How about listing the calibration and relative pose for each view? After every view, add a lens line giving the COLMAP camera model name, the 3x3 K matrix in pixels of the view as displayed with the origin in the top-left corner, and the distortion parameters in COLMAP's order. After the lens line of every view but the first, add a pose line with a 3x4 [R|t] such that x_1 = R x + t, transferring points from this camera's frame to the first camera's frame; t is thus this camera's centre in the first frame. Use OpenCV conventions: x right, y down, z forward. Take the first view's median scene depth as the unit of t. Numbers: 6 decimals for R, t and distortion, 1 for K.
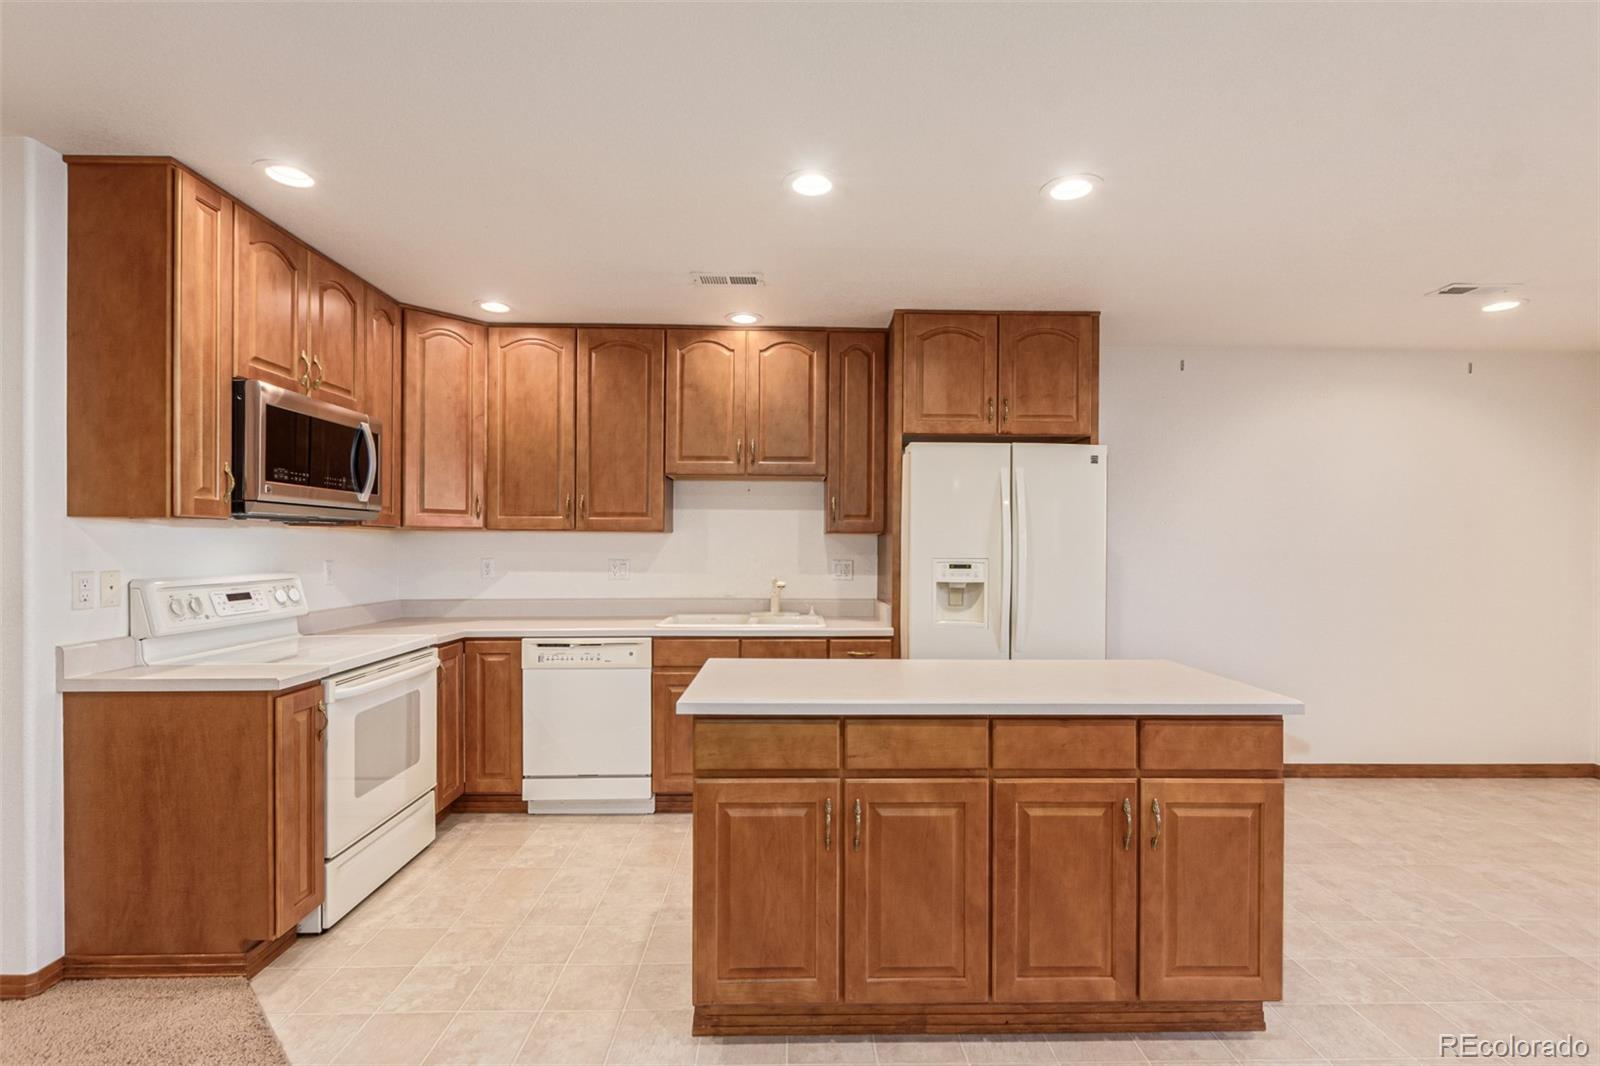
lens RADIAL K [[727.3, 0, 810.0], [0, 727.3, 543.0], [0, 0, 1]] dist [0.000340, -0.000138]
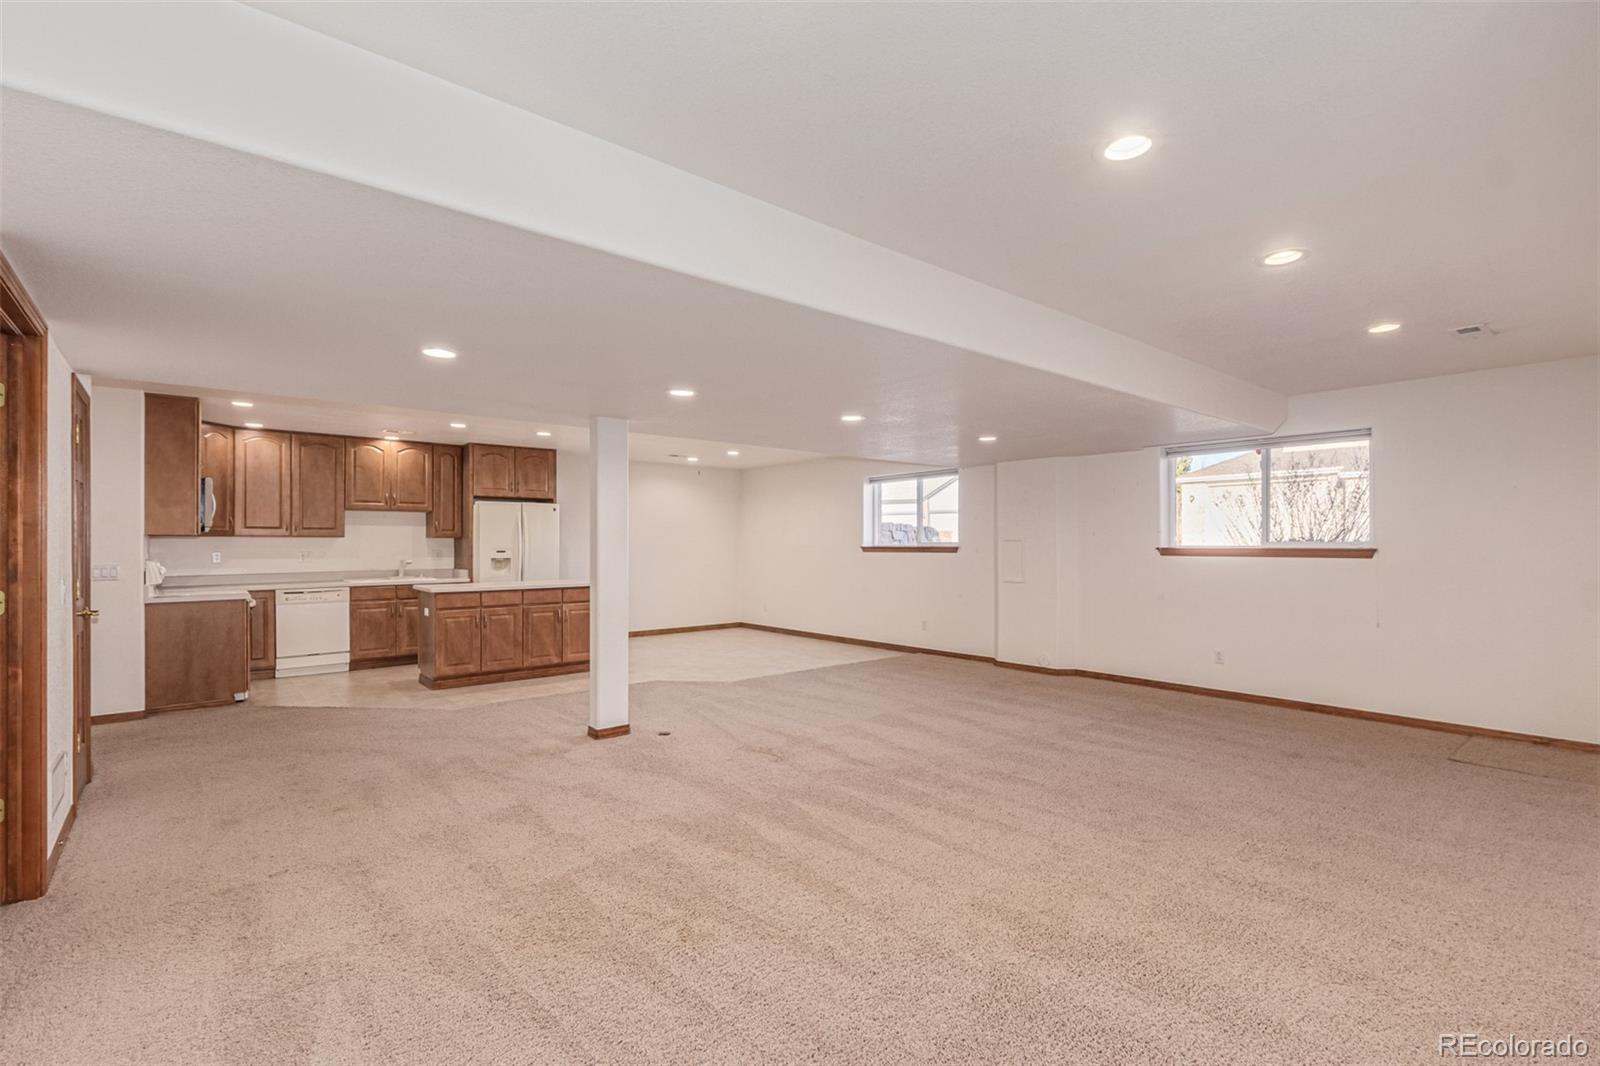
lens RADIAL K [[727.3, 0, 810.0], [0, 727.3, 543.0], [0, 0, 1]] dist [0.000340, -0.000138]
pose [[0.774522, -0.006444, 0.632514, -0.515770], [0.001402, 0.999963, 0.008471, -0.016064], [-0.632546, -0.005675, 0.774502, -1.502297]]
